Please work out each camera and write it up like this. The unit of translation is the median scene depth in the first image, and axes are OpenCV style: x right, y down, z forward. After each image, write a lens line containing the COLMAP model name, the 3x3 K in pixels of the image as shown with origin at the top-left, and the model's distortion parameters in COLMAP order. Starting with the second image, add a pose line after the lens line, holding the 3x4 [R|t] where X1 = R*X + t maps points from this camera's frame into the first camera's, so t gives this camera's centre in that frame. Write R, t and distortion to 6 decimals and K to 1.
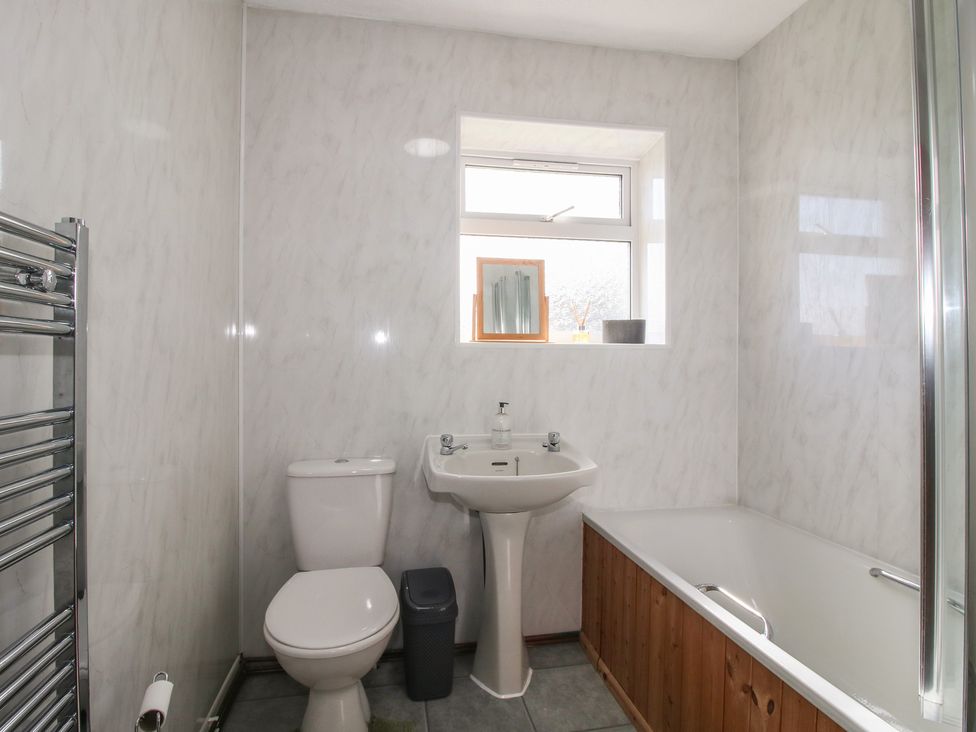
lens RADIAL K [[541.1, 0, 486.3], [0, 541.1, 364.3], [0, 0, 1]] dist [-0.007745, -0.006859]
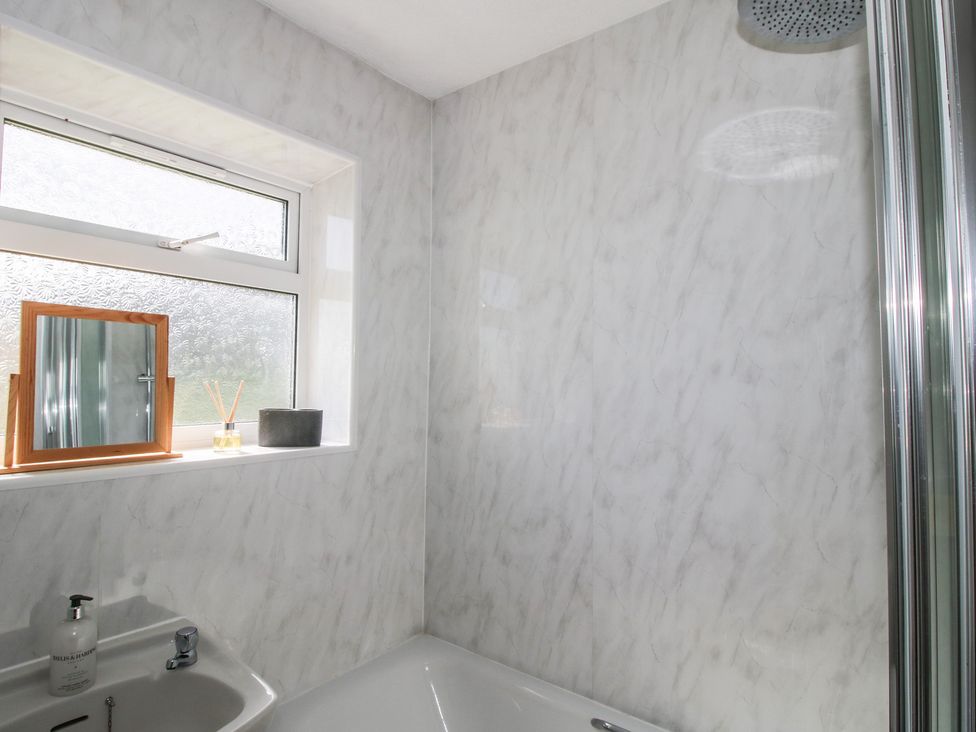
lens RADIAL K [[541.1, 0, 487.3], [0, 541.1, 364.7], [0, 0, 1]] dist [-0.007745, -0.006859]
pose [[0.751521, 0.035748, 0.658740, -0.018481], [-0.018575, 0.999282, -0.033036, -0.126836], [-0.659447, 0.012591, 0.751645, 0.319064]]
